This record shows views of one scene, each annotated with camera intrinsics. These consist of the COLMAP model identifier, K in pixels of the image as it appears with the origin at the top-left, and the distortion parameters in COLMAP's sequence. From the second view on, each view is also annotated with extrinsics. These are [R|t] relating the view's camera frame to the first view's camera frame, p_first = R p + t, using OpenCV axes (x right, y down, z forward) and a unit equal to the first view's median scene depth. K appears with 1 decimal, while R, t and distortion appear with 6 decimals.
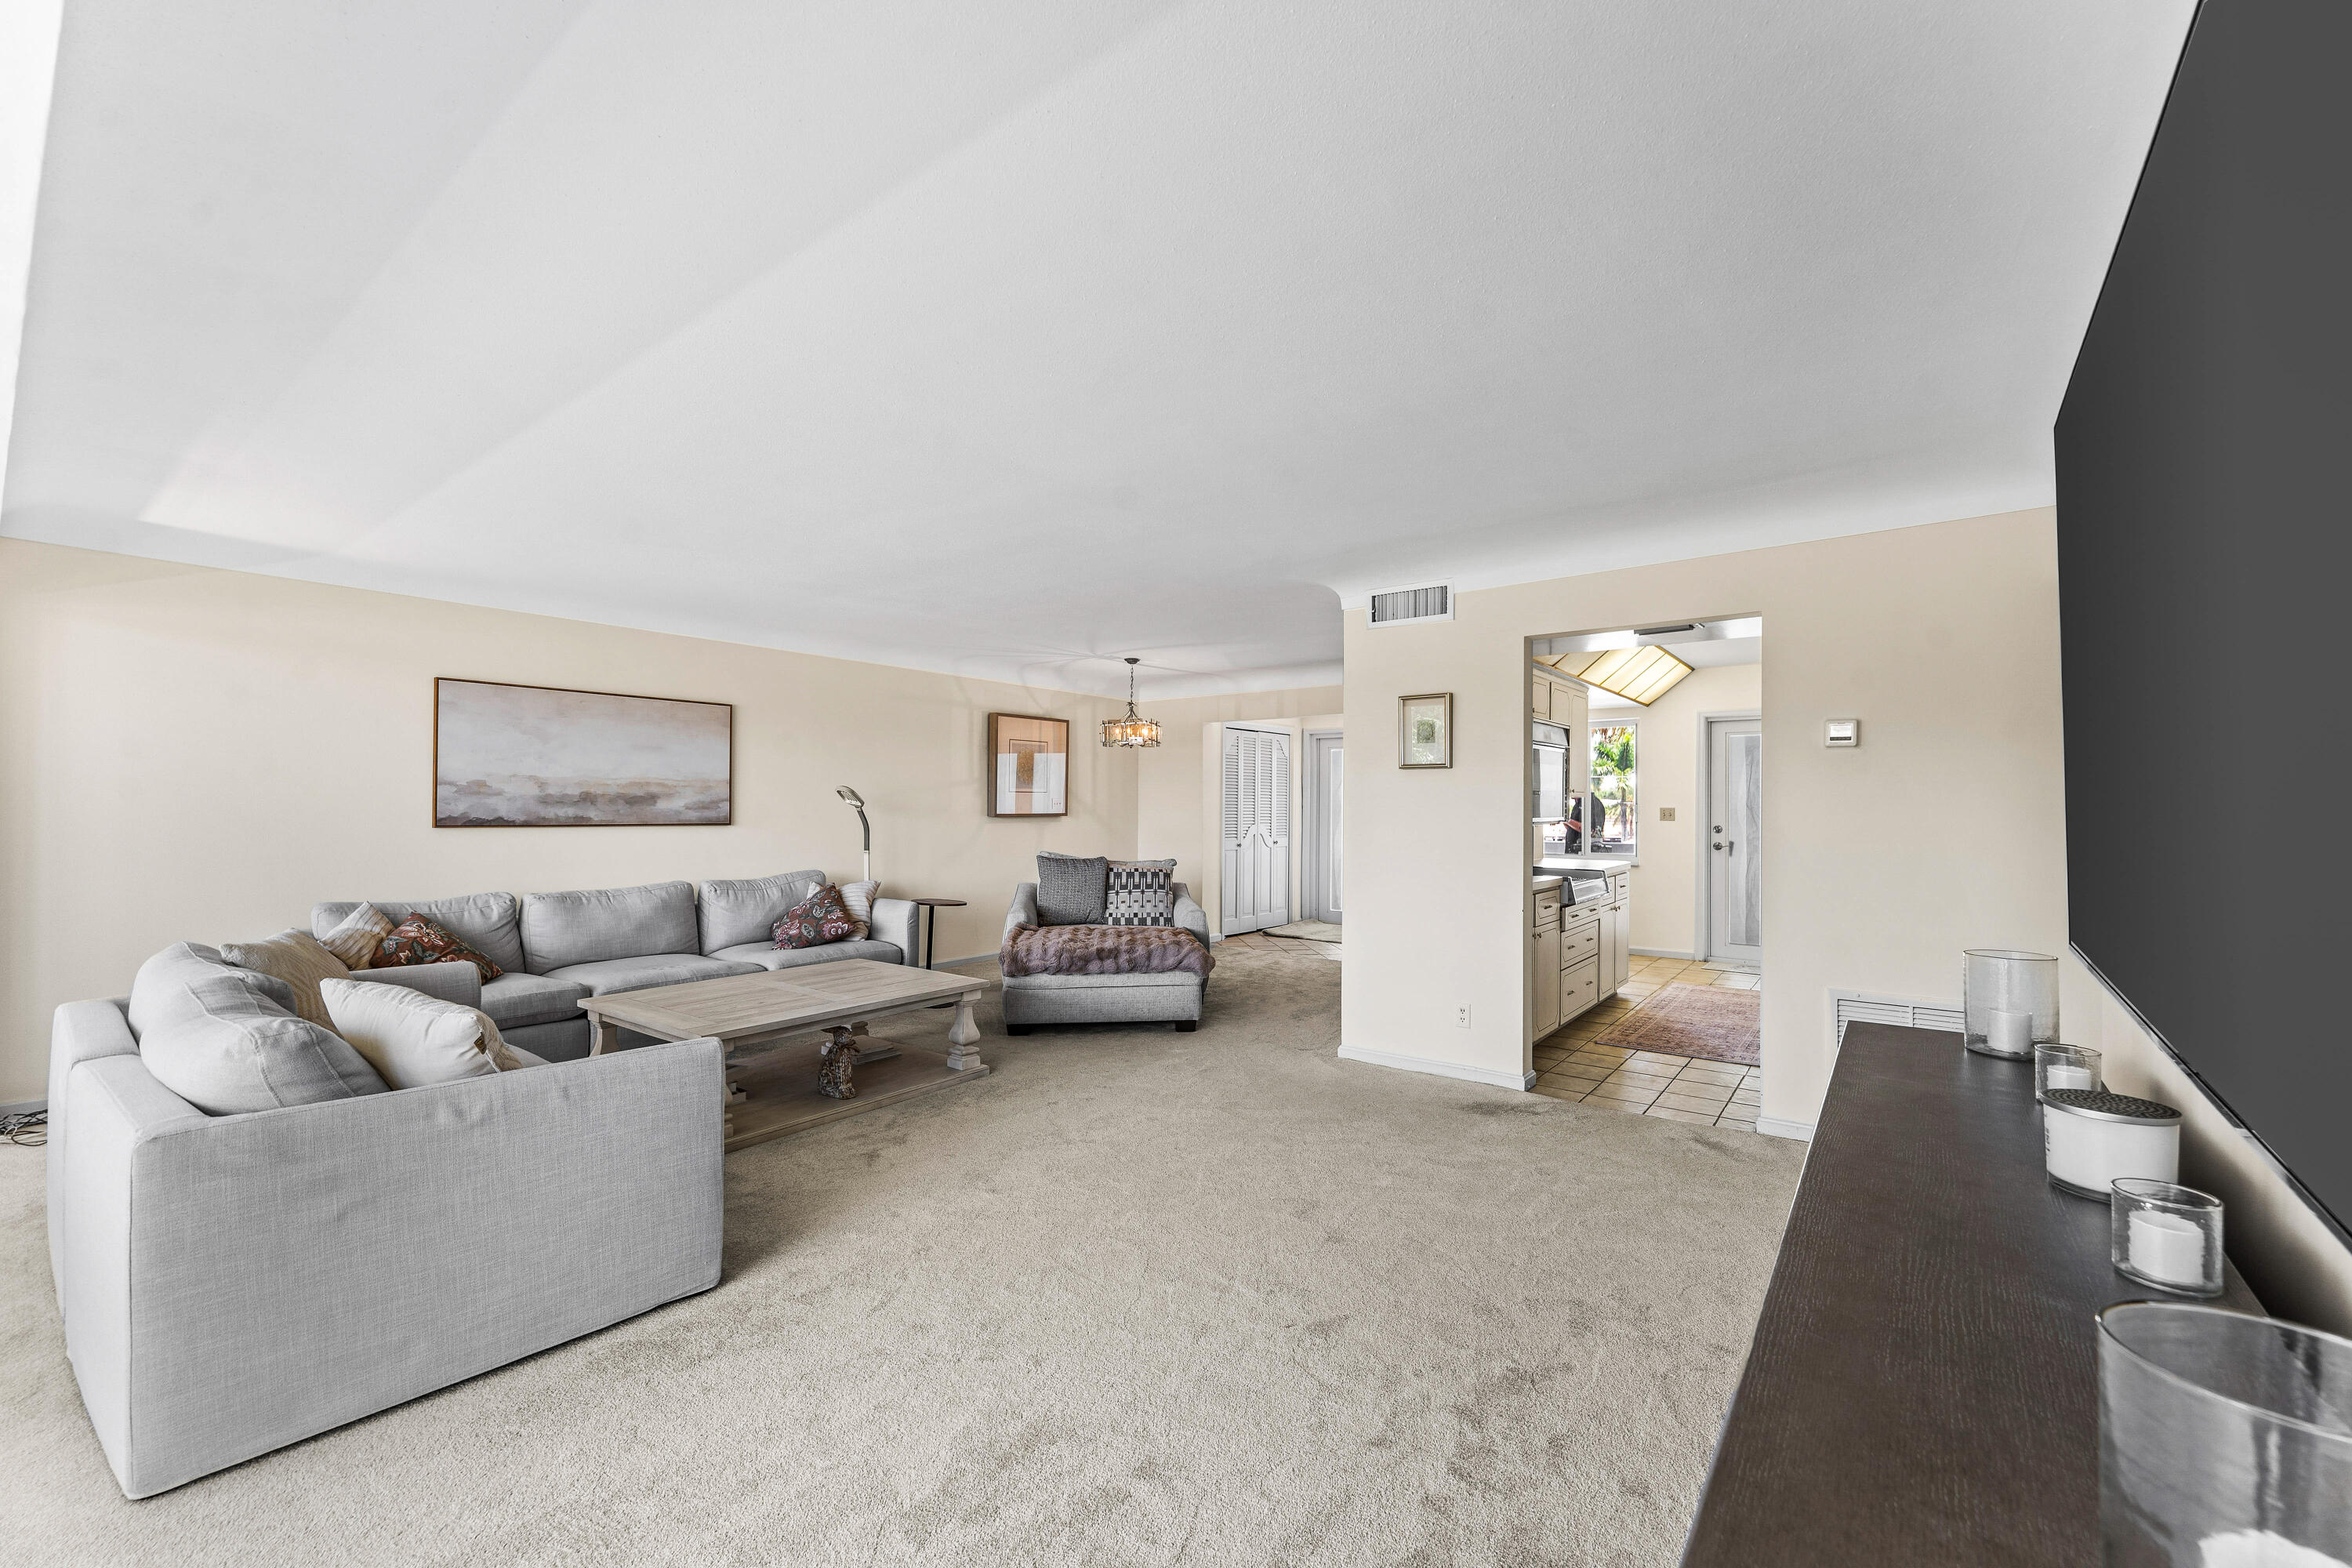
lens RADIAL K [[956.9, 0, 1175.4], [0, 956.9, 806.5], [0, 0, 1]] dist [-0.000307, -0.000073]
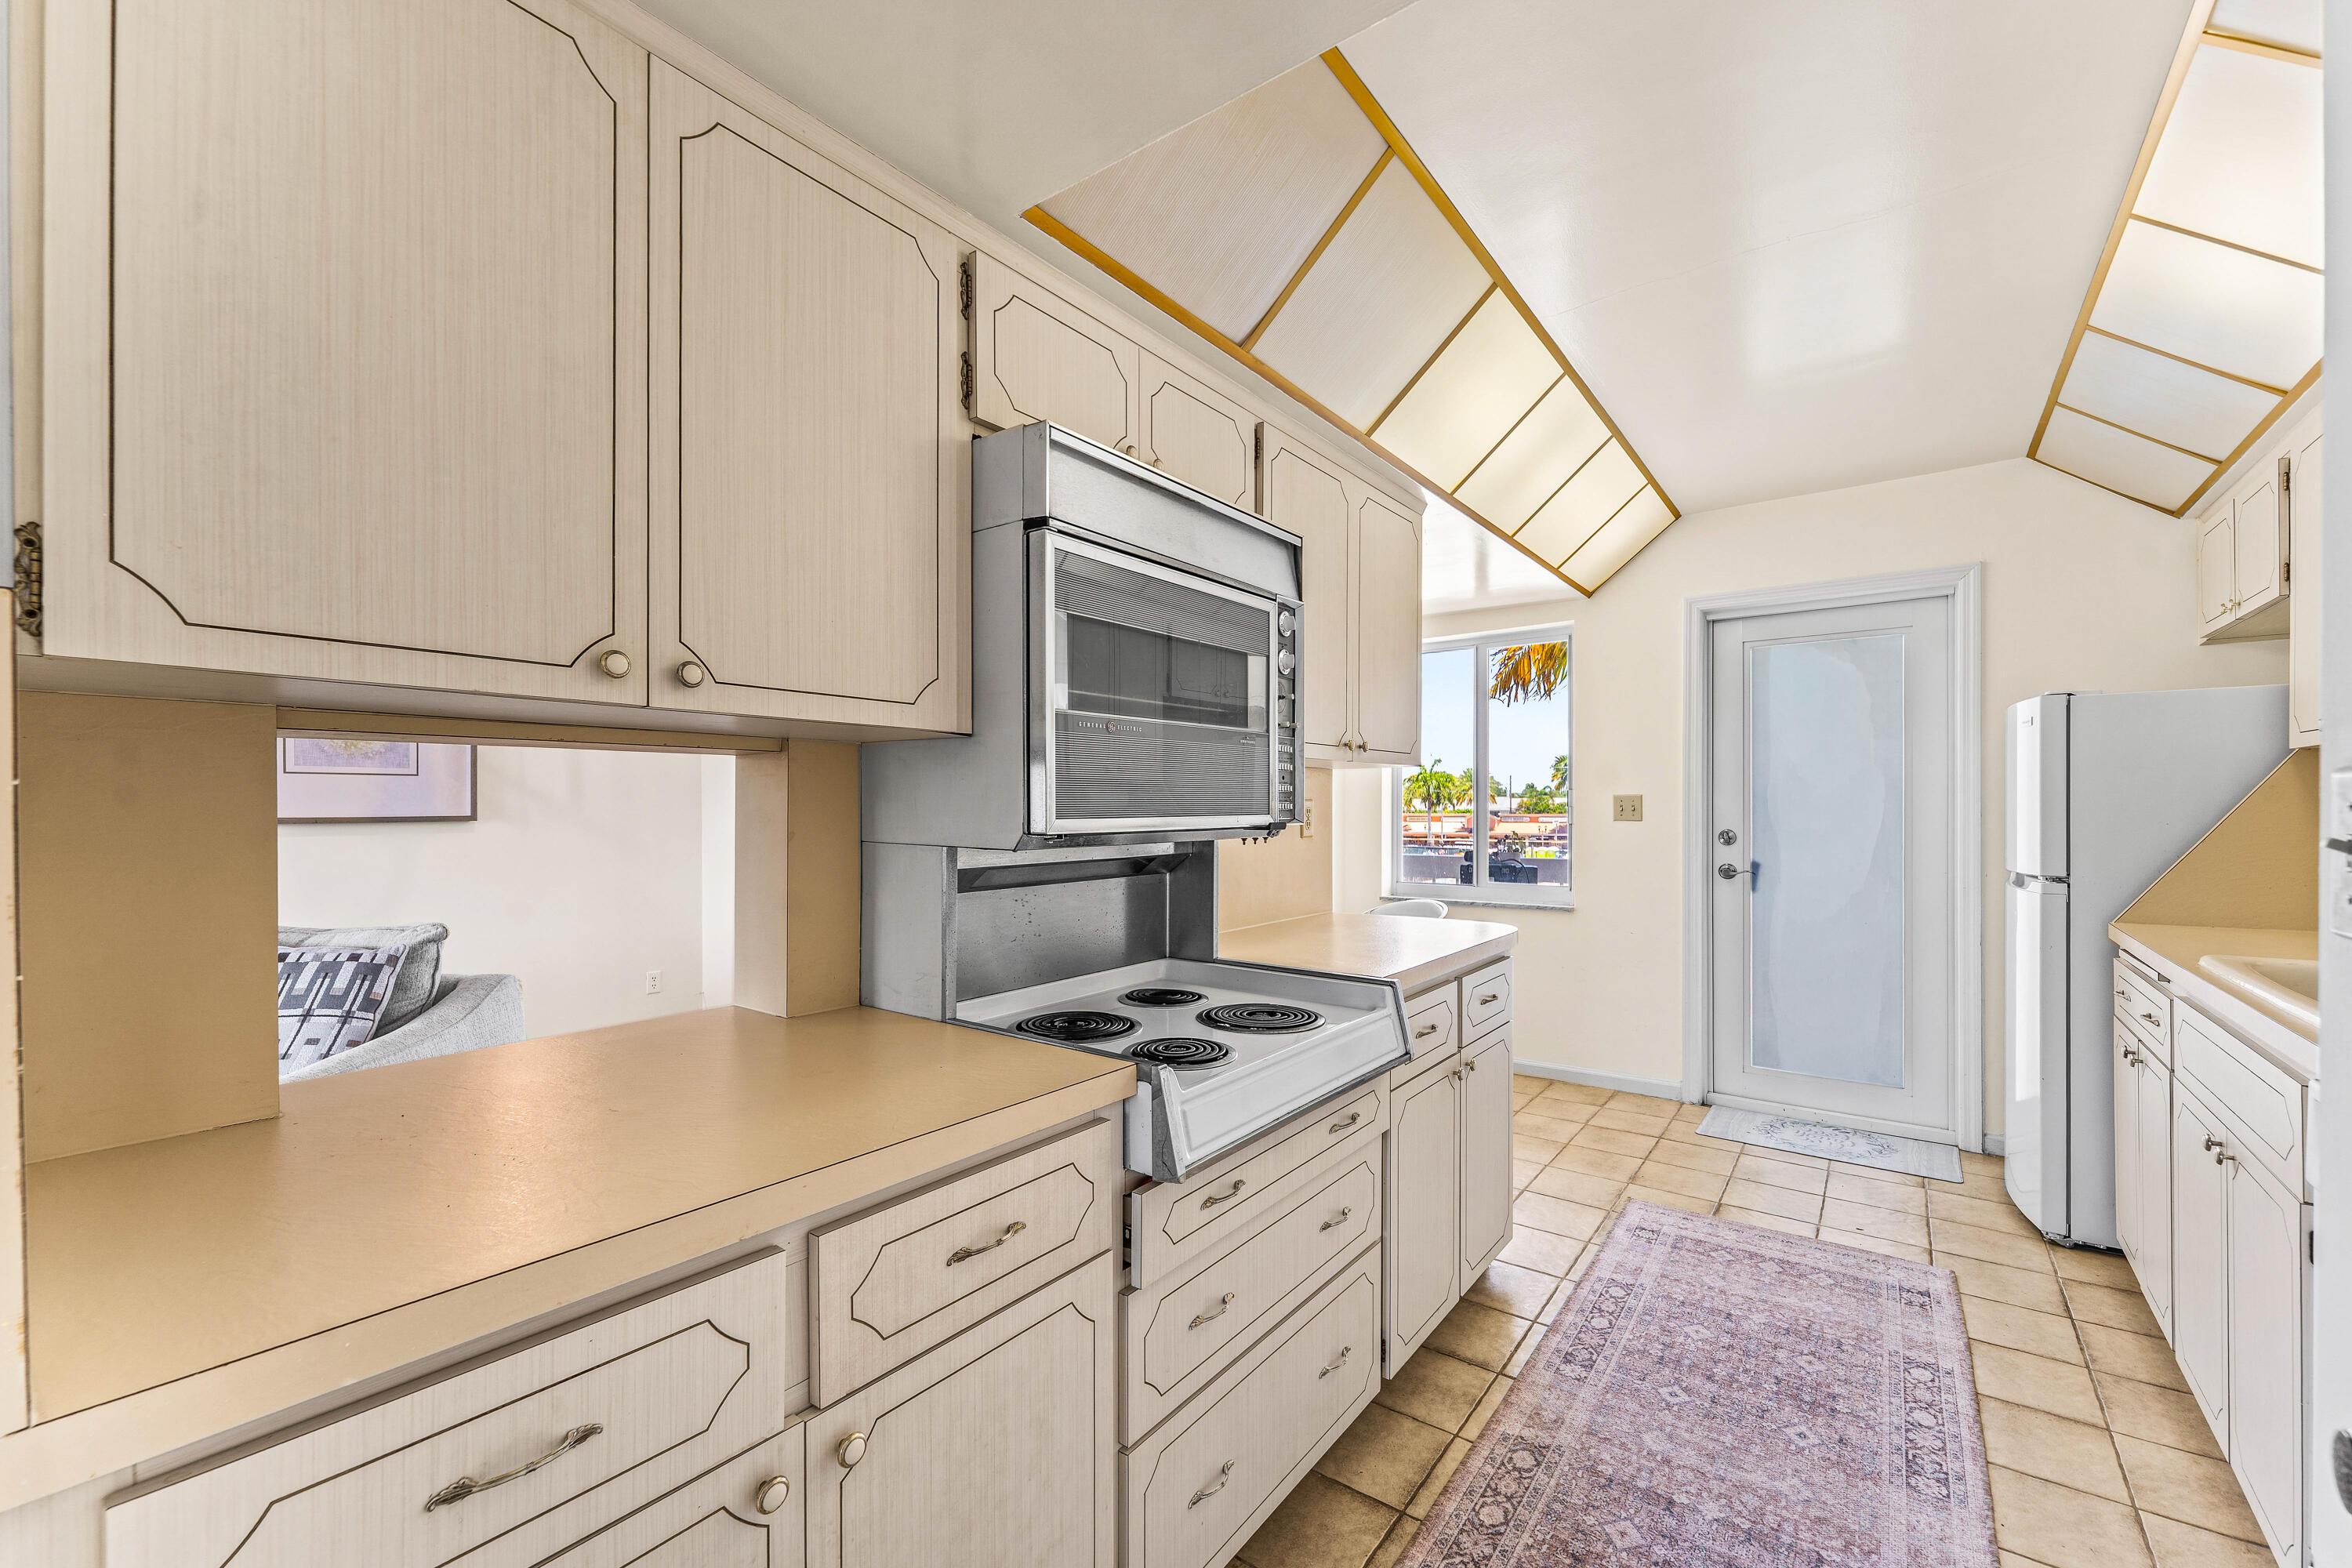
lens RADIAL K [[964.3, 0, 1165.7], [0, 964.3, 813.8], [0, 0, 1]] dist [0.002115, 0.000411]
pose [[0.999948, -0.010191, -0.000101, 0.273677], [0.010192, 0.999879, 0.011745, 0.002709], [-0.000018, -0.011745, 0.999931, 0.496406]]
